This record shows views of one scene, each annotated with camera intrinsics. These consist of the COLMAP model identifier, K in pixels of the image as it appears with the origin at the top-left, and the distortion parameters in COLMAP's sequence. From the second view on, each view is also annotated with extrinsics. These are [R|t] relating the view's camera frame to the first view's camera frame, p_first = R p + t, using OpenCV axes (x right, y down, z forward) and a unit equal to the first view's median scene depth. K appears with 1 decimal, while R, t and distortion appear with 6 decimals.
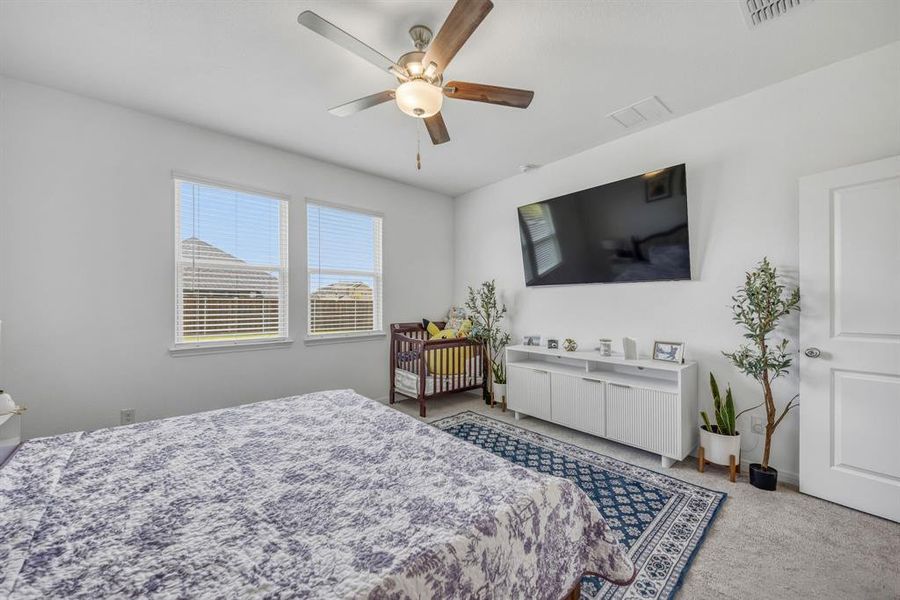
lens RADIAL K [[349.5, 0, 450.0], [0, 349.5, 300.0], [0, 0, 1]] dist [0.021395, -0.000189]
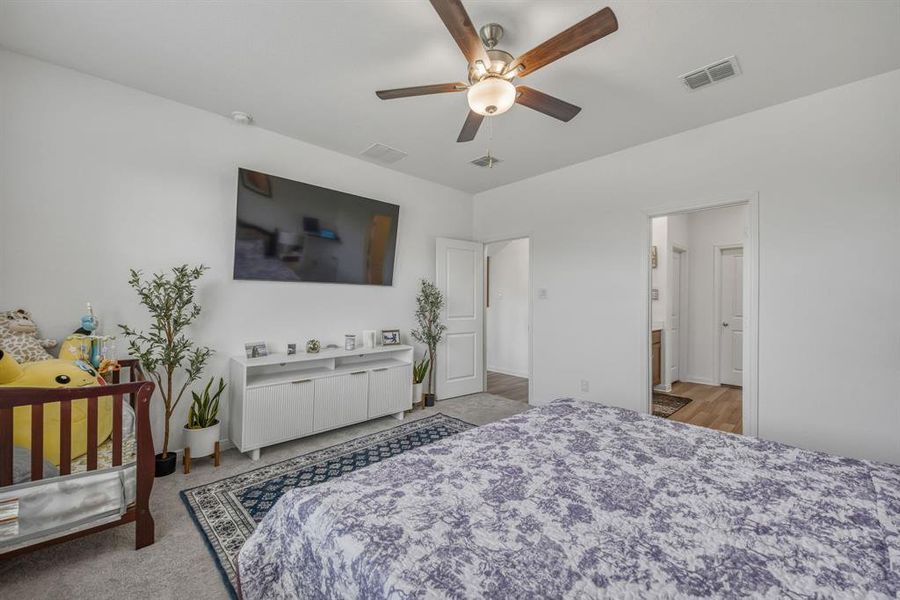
lens RADIAL K [[356.2, 0, 450.0], [0, 356.2, 300.0], [0, 0, 1]] dist [-0.000039, 0.000018]
pose [[-0.054222, 0.007487, 0.998501, -0.767972], [-0.010351, 0.999914, -0.008060, 0.009704], [-0.998475, -0.010773, -0.054140, 0.842486]]
